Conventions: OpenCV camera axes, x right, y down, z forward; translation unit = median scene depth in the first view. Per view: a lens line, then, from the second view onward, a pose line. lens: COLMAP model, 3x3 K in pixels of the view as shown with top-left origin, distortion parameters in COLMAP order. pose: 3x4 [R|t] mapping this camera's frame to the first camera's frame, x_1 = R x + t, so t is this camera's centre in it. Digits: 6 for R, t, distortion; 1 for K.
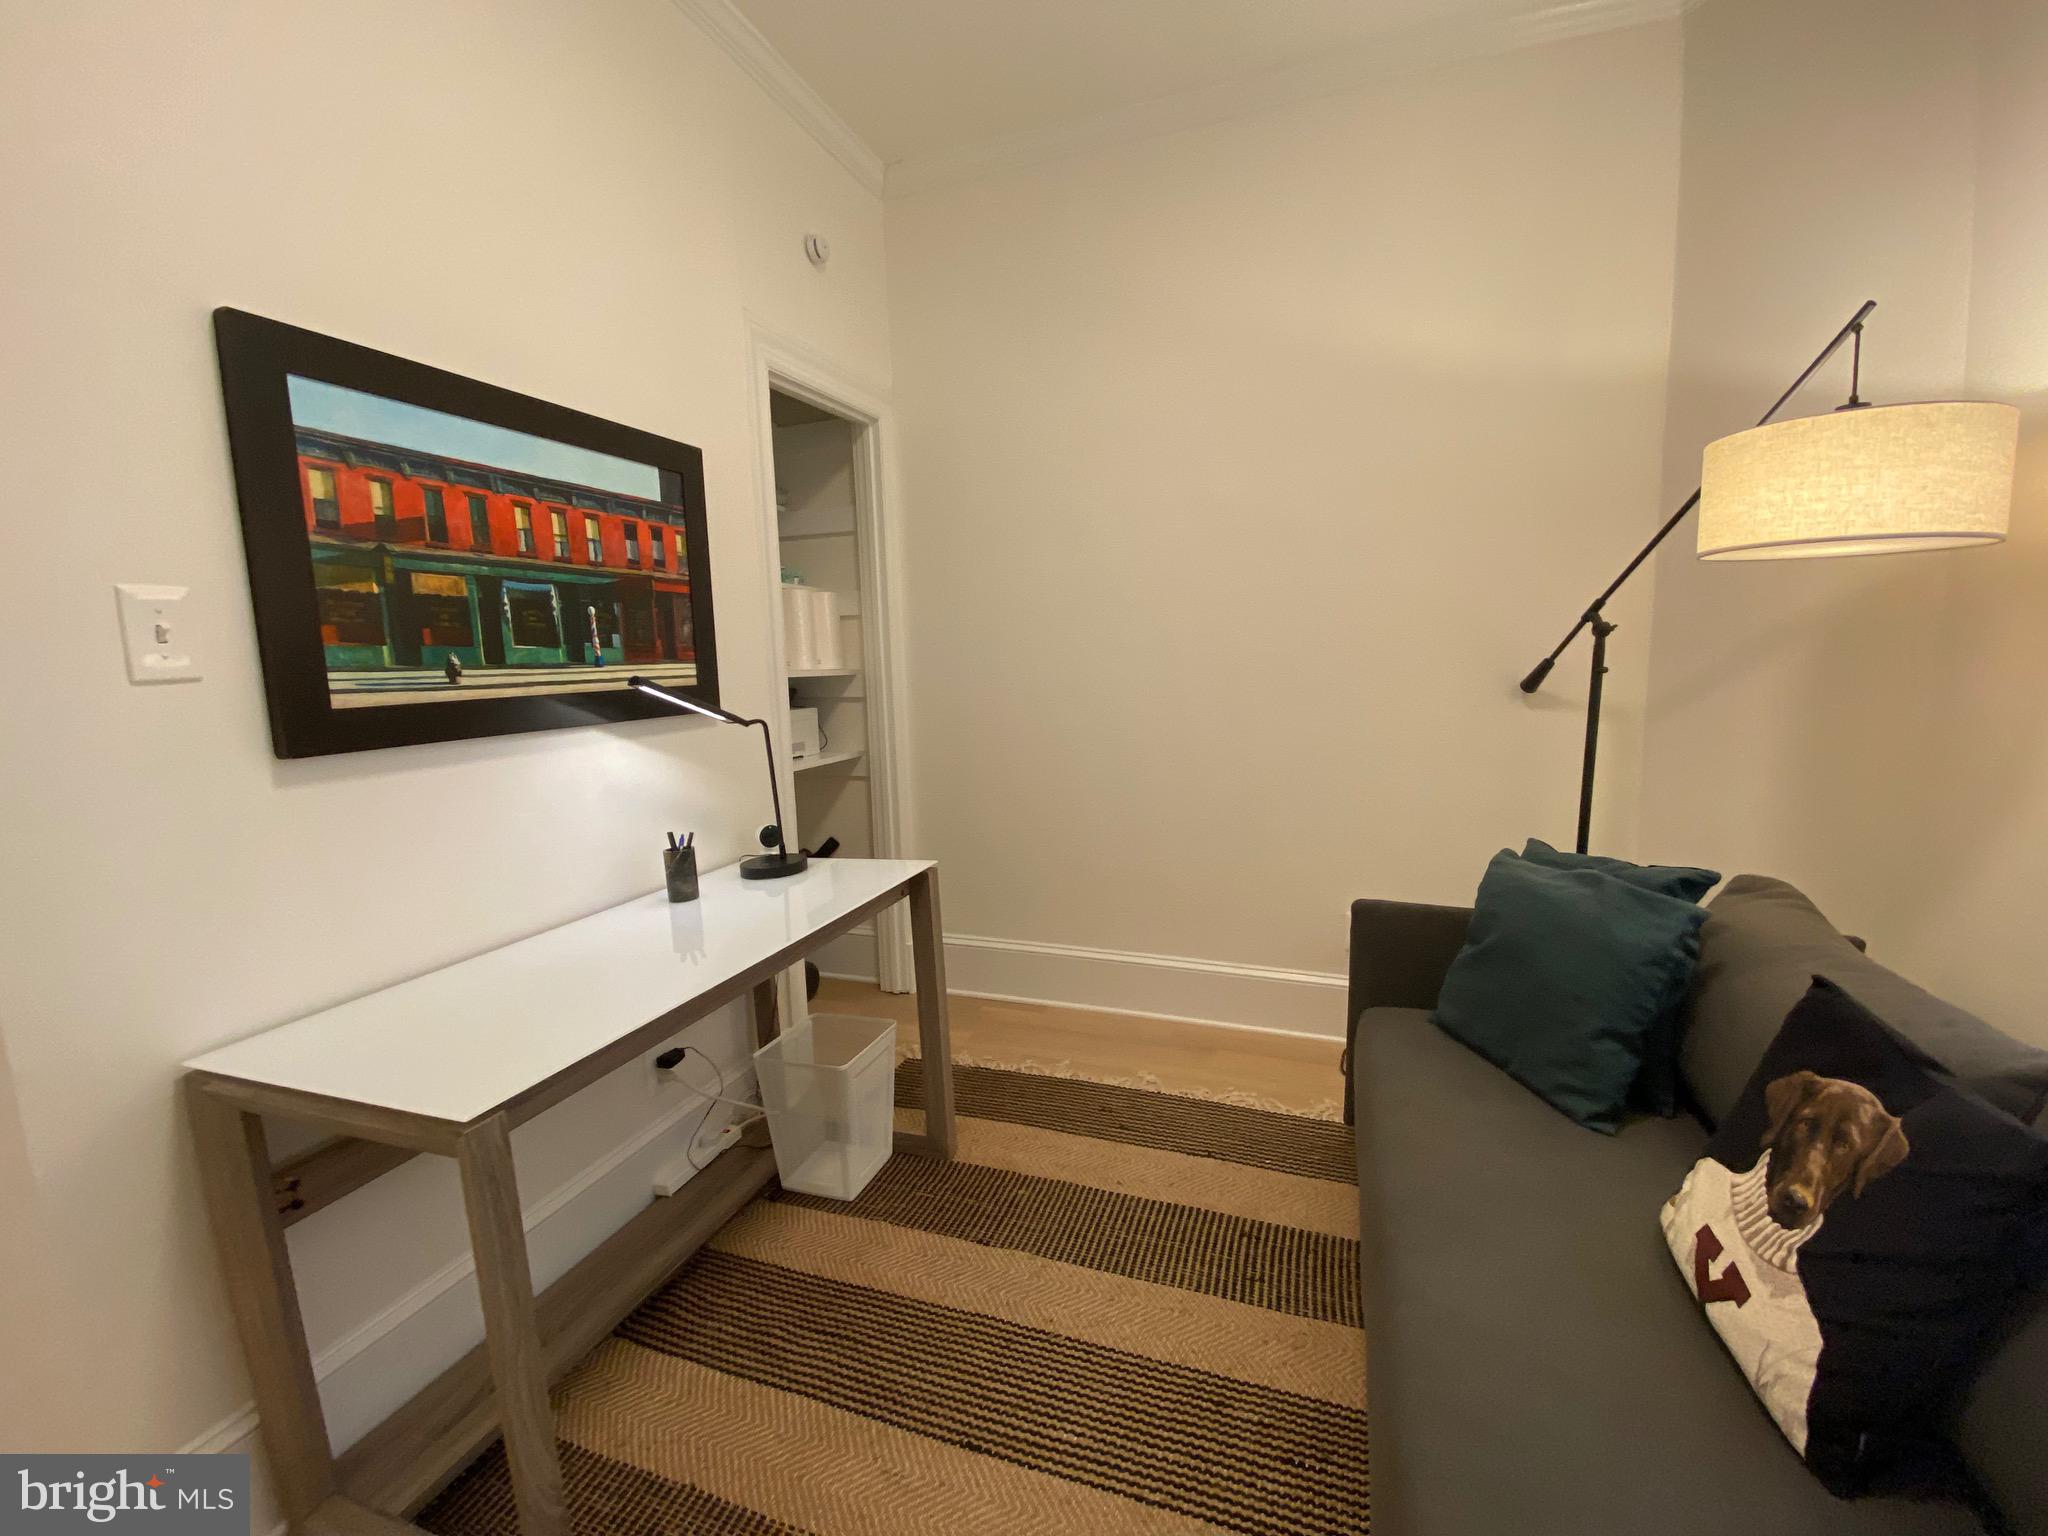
lens RADIAL K [[821.6, 0, 1024.0], [0, 821.6, 768.0], [0, 0, 1]] dist [0.025590, -0.022855]
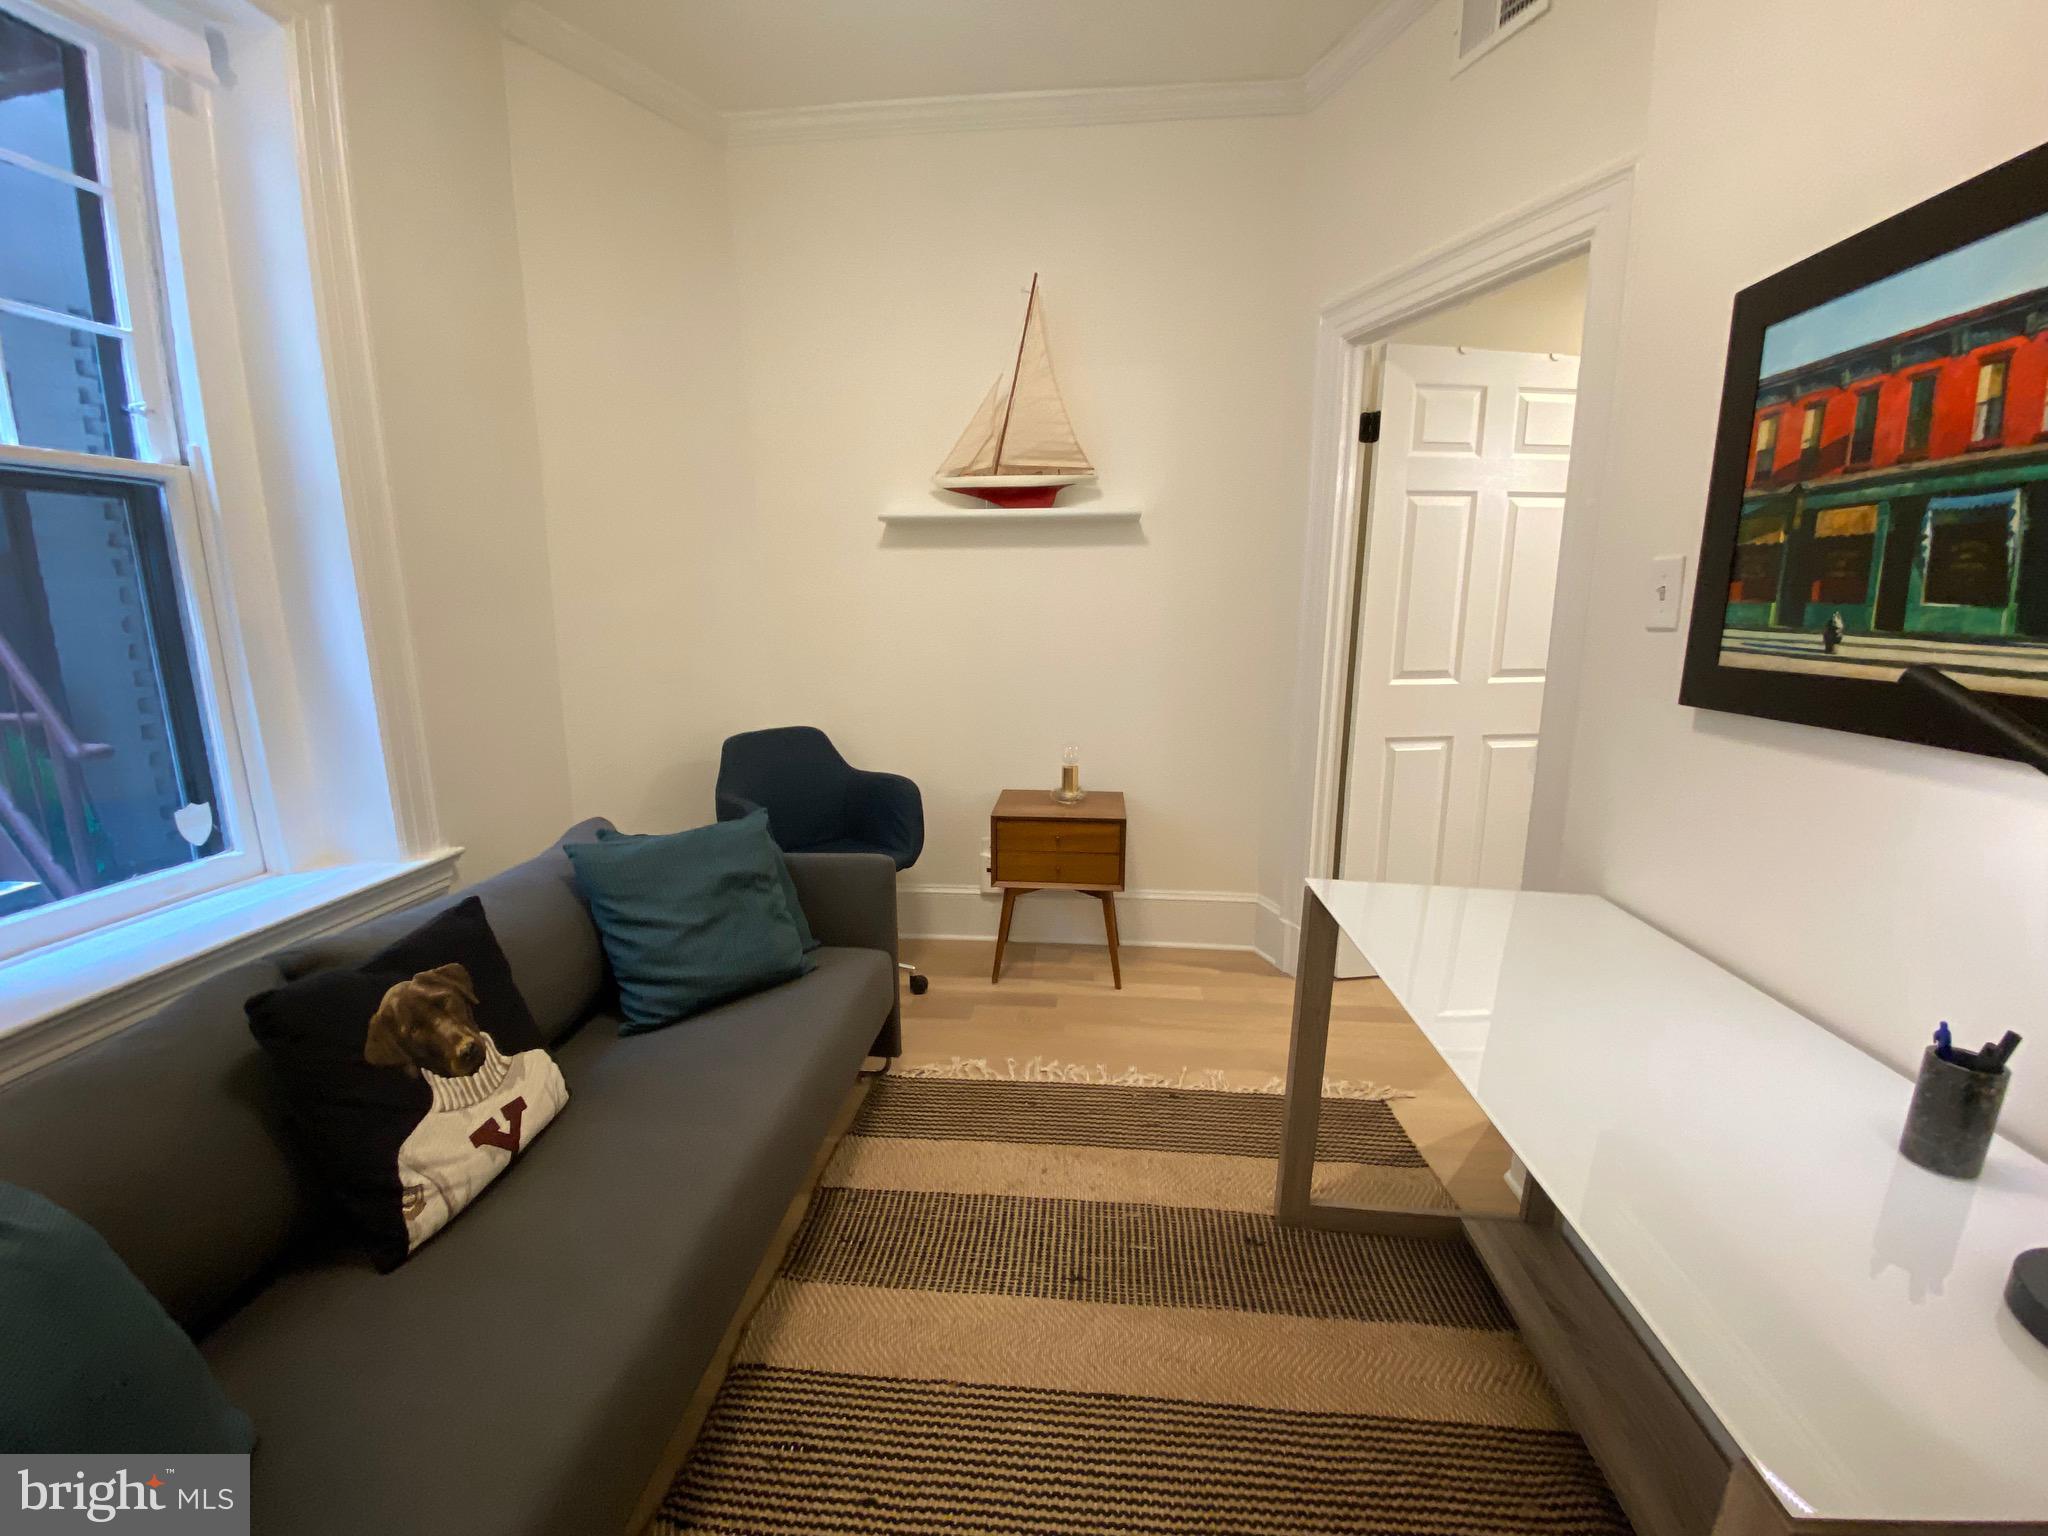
lens RADIAL K [[824.7, 0, 1018.9], [0, 824.7, 766.6], [0, 0, 1]] dist [0.024513, -0.021018]
pose [[-0.968076, 0.079431, -0.237737, 0.228076], [-0.001936, 0.946063, 0.323976, -0.257441], [0.250648, 0.314093, -0.915708, 1.602134]]
